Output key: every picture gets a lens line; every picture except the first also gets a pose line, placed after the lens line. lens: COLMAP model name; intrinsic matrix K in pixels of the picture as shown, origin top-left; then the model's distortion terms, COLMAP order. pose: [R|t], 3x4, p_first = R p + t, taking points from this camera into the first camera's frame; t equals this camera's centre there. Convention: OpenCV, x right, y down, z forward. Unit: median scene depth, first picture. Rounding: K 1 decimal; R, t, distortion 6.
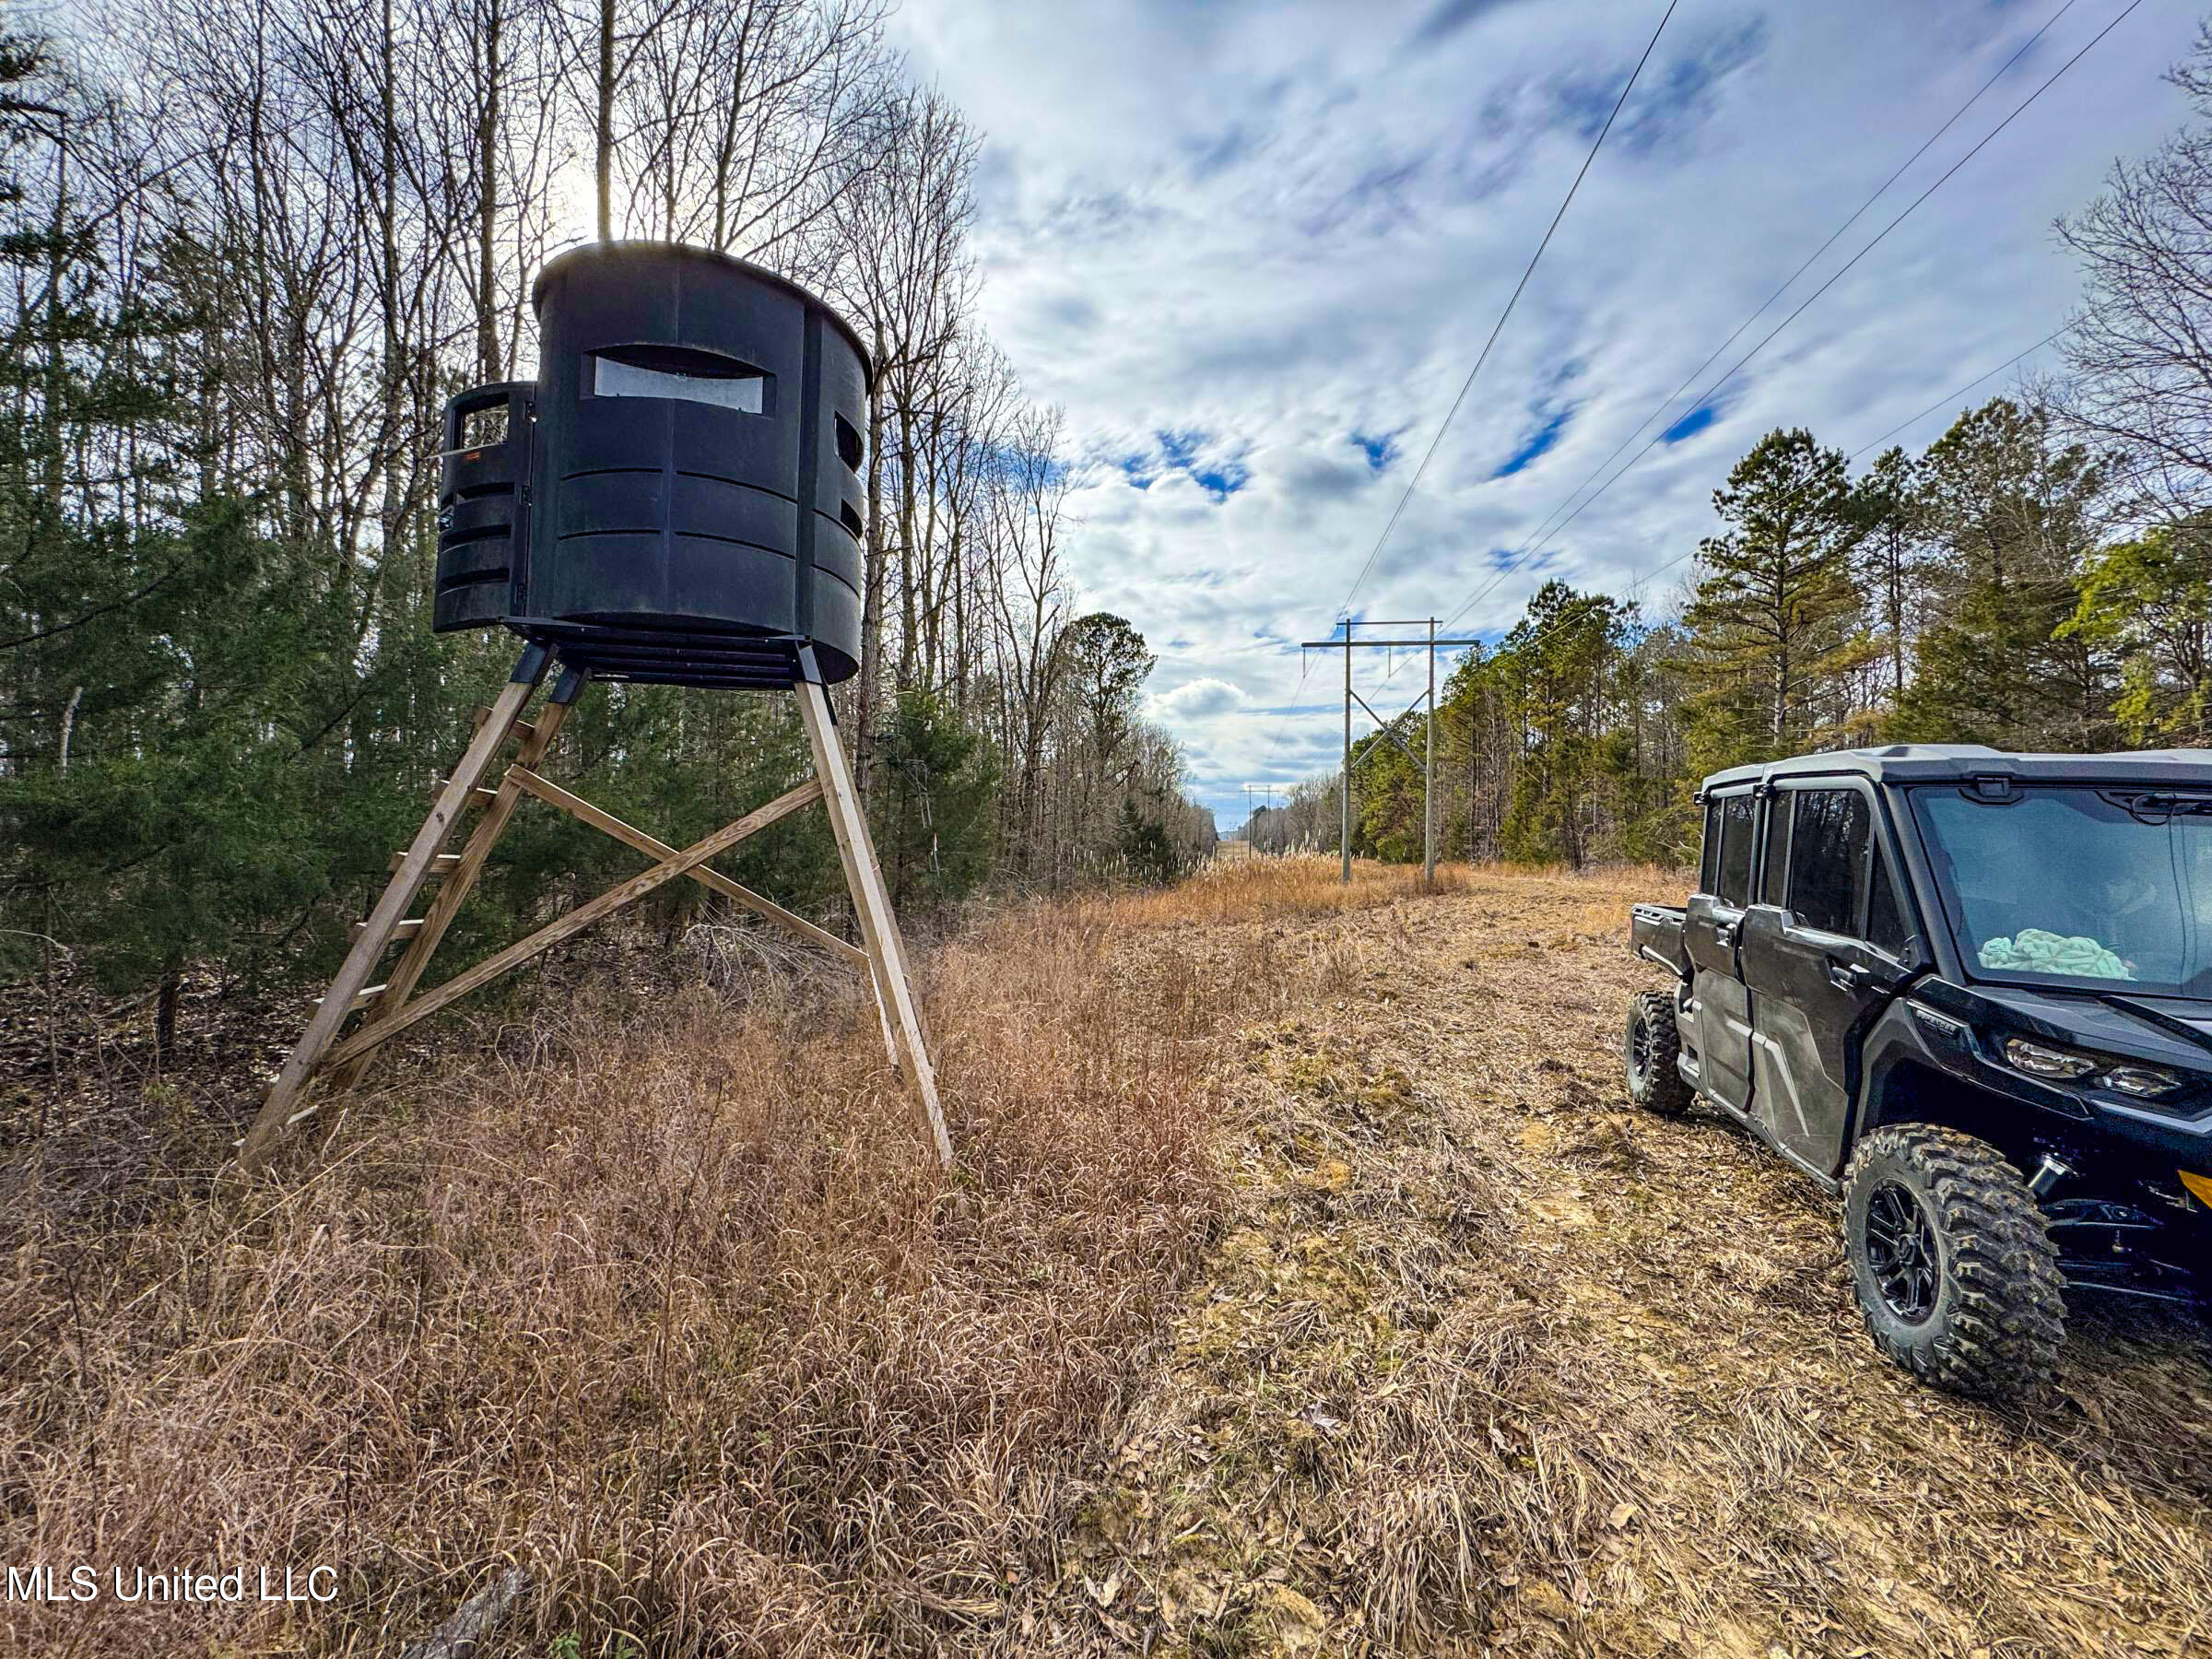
lens RADIAL K [[879.6, 0, 1106.0], [0, 879.6, 829.5], [0, 0, 1]] dist [-0.019463, 0.009145]
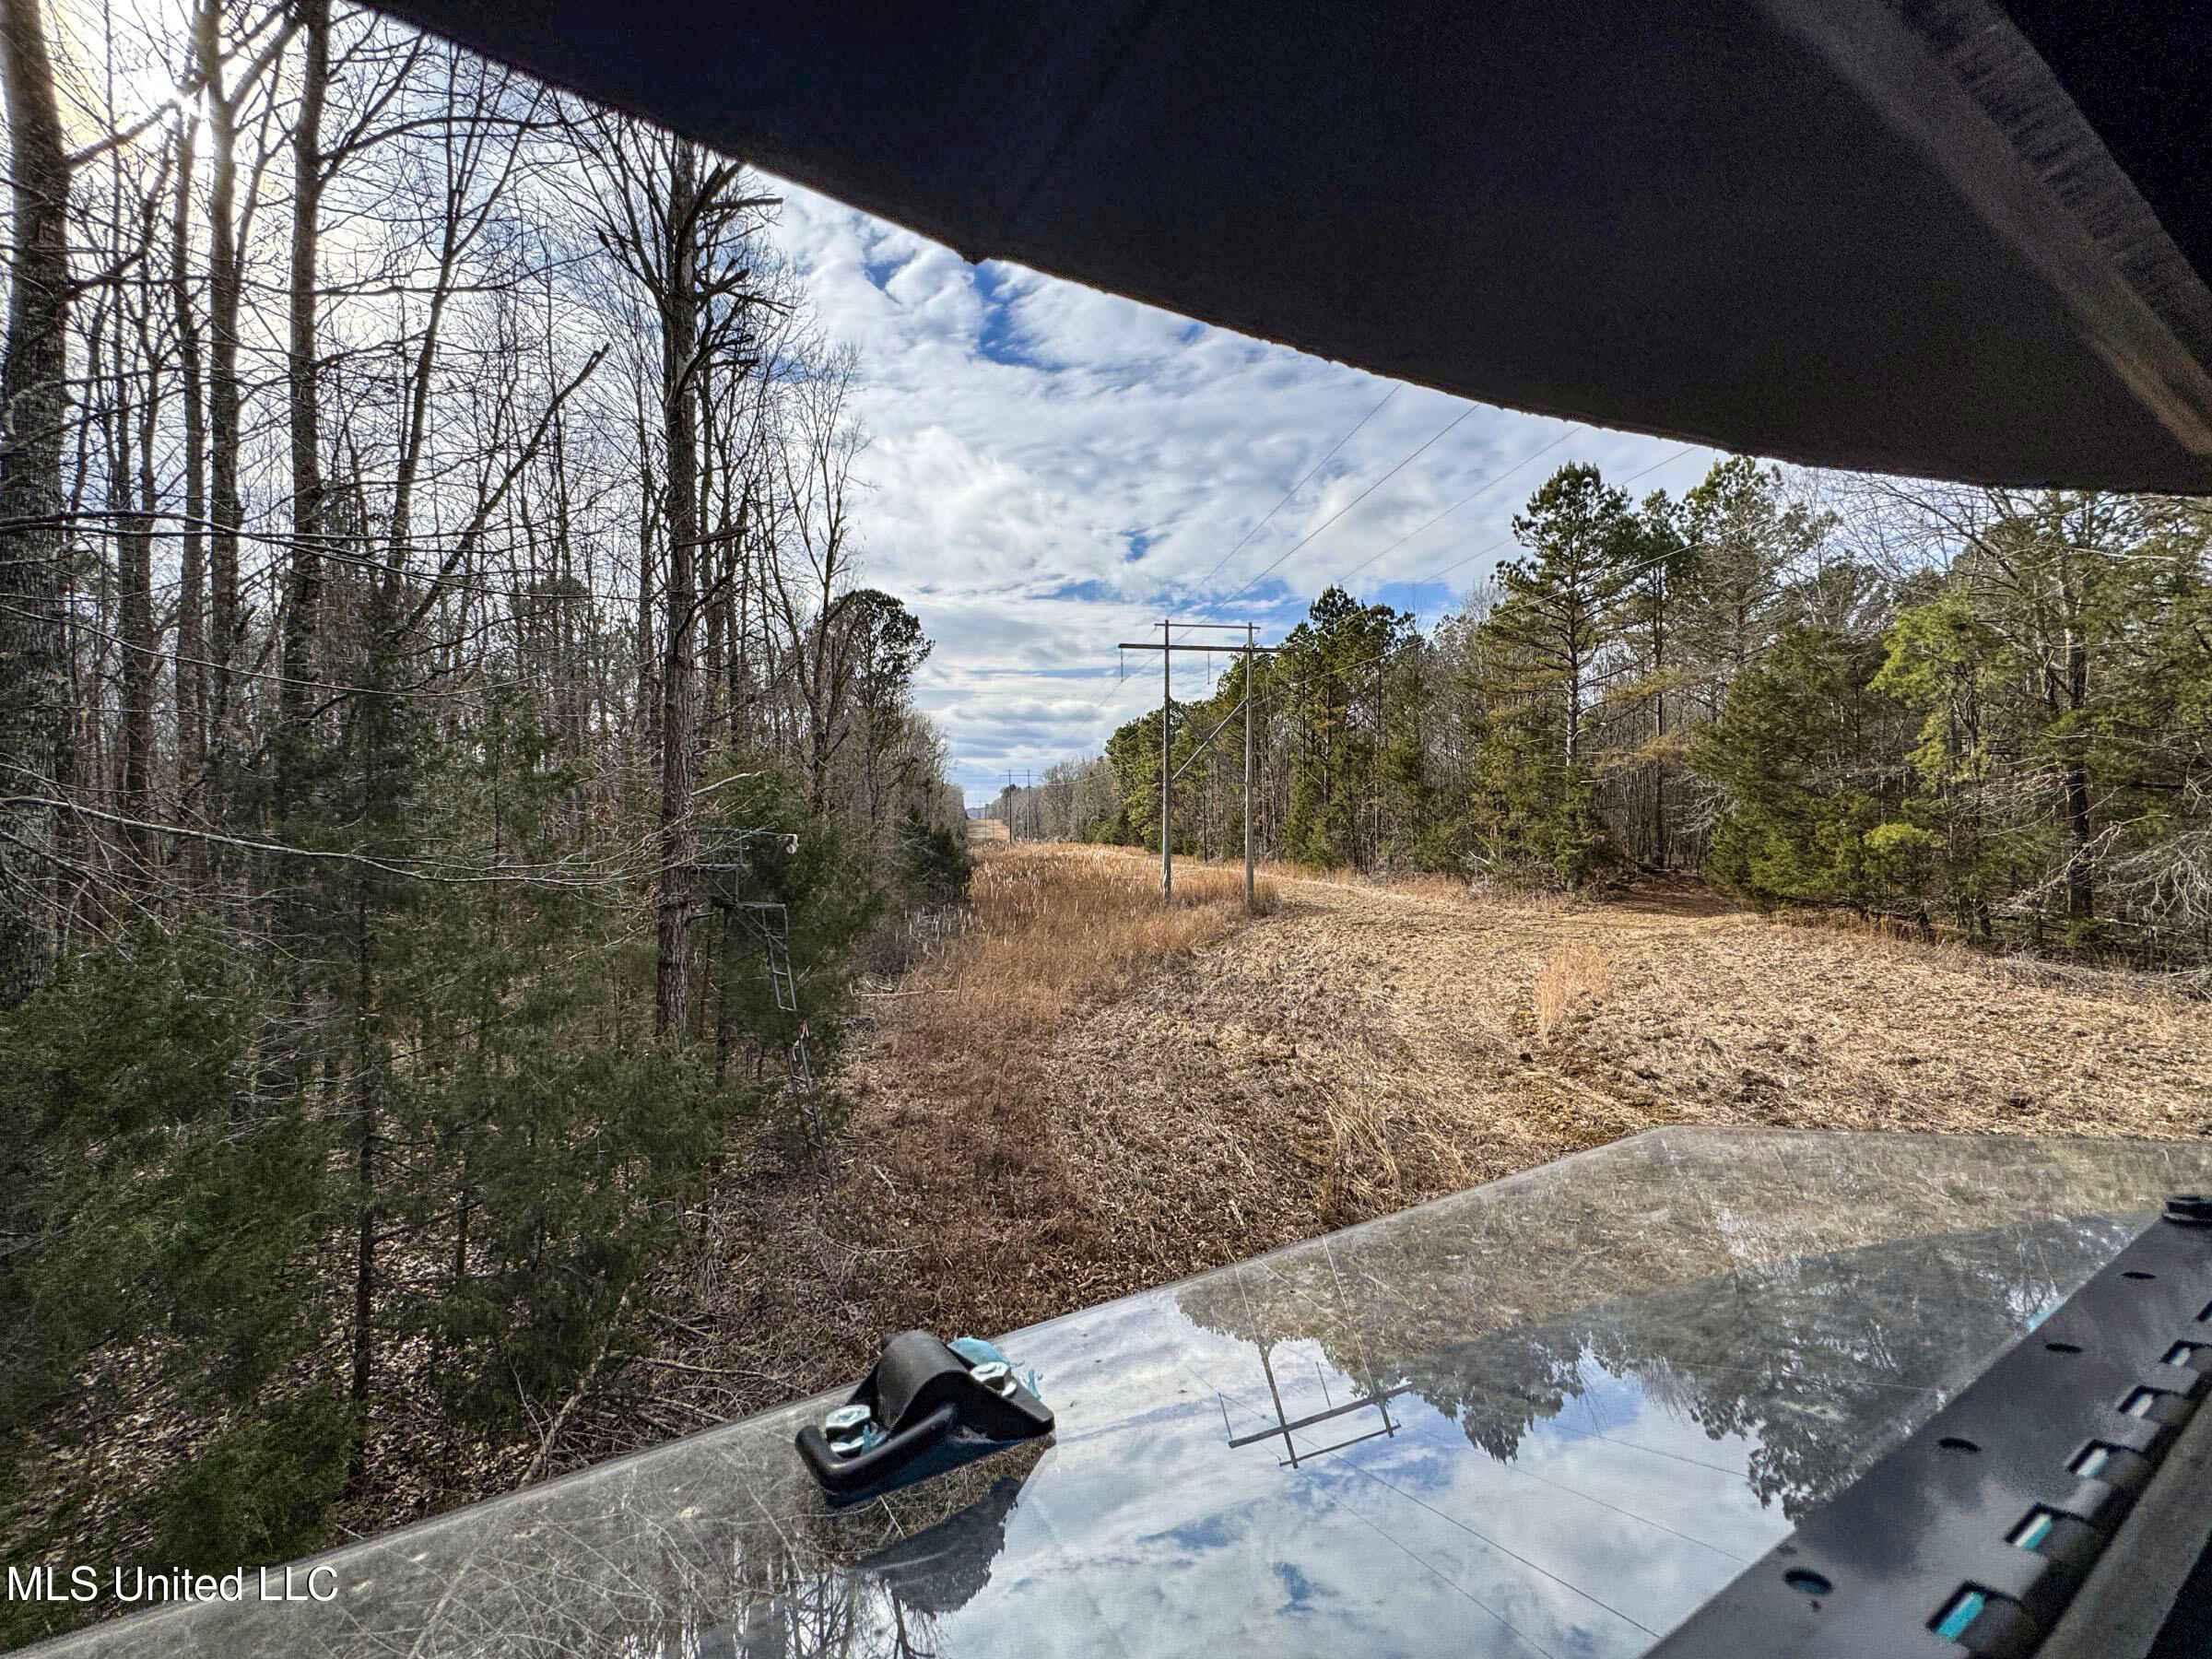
lens RADIAL K [[879.6, 0, 1106.0], [0, 879.6, 829.5], [0, 0, 1]] dist [-0.019463, 0.009145]
pose [[0.958805, -0.015357, 0.283650, -0.040235], [0.007574, 0.999565, 0.028515, -0.034427], [-0.283964, -0.025192, 0.958504, 0.092737]]
